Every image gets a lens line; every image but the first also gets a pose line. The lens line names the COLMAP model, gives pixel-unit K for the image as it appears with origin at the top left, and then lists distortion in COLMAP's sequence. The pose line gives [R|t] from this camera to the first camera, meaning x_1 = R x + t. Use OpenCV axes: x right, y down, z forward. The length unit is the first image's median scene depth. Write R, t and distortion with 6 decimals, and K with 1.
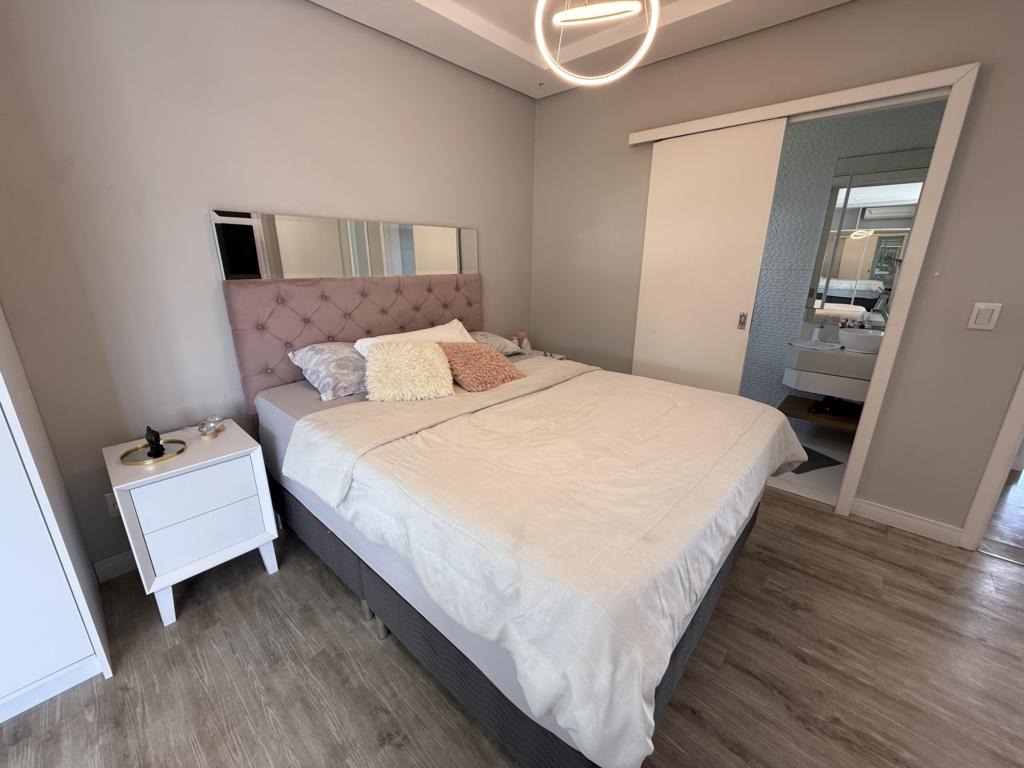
lens RADIAL K [[408.2, 0, 511.2], [0, 408.2, 386.4], [0, 0, 1]] dist [0.002283, -0.000380]
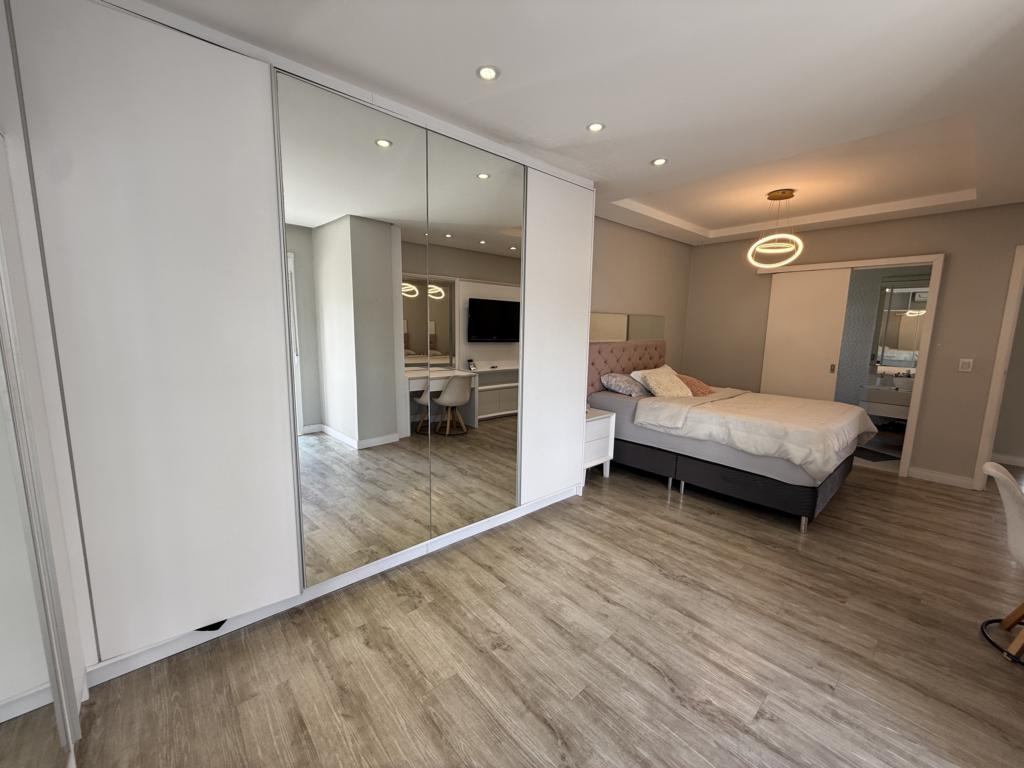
lens RADIAL K [[408.2, 0, 511.2], [0, 408.2, 386.4], [0, 0, 1]] dist [0.002283, -0.000380]
pose [[0.994417, 0.026668, -0.102096, -0.875415], [-0.042149, 0.987386, -0.152621, 0.335140], [0.096738, 0.156072, 0.982997, -1.194936]]
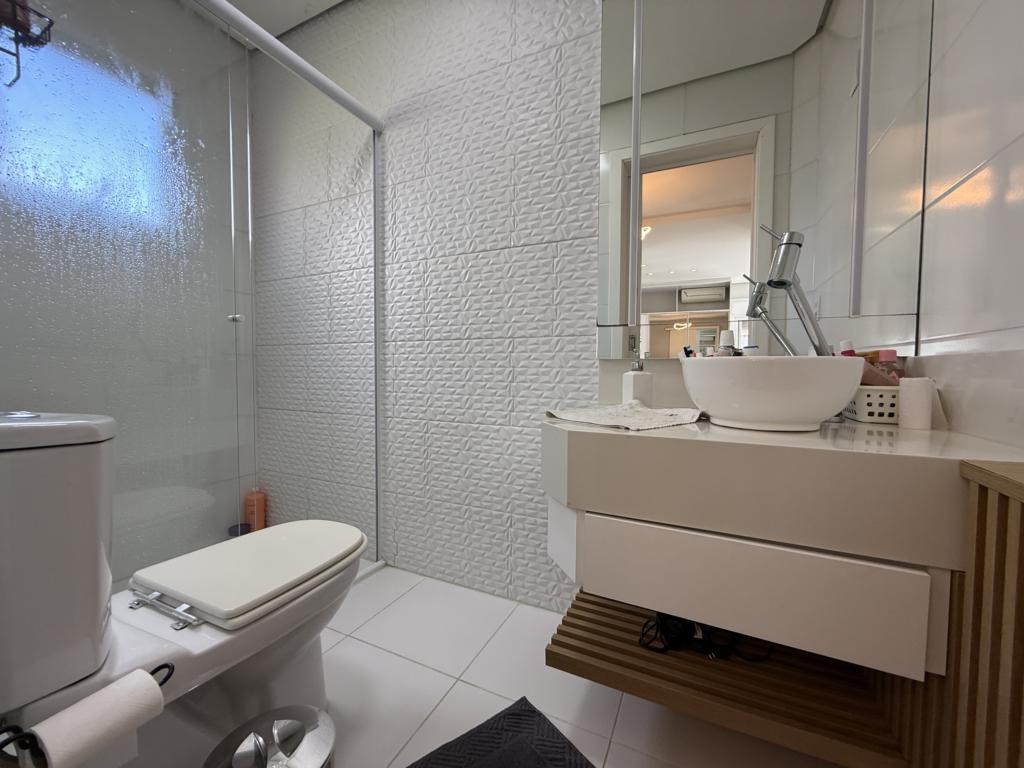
lens RADIAL K [[408.2, 0, 511.2], [0, 408.2, 386.4], [0, 0, 1]] dist [0.002283, -0.000380]
pose [[0.960354, -0.010949, 0.278569, 0.951864], [0.081020, 0.967062, -0.241302, -0.091341], [-0.266752, 0.254305, 0.929609, 1.209242]]
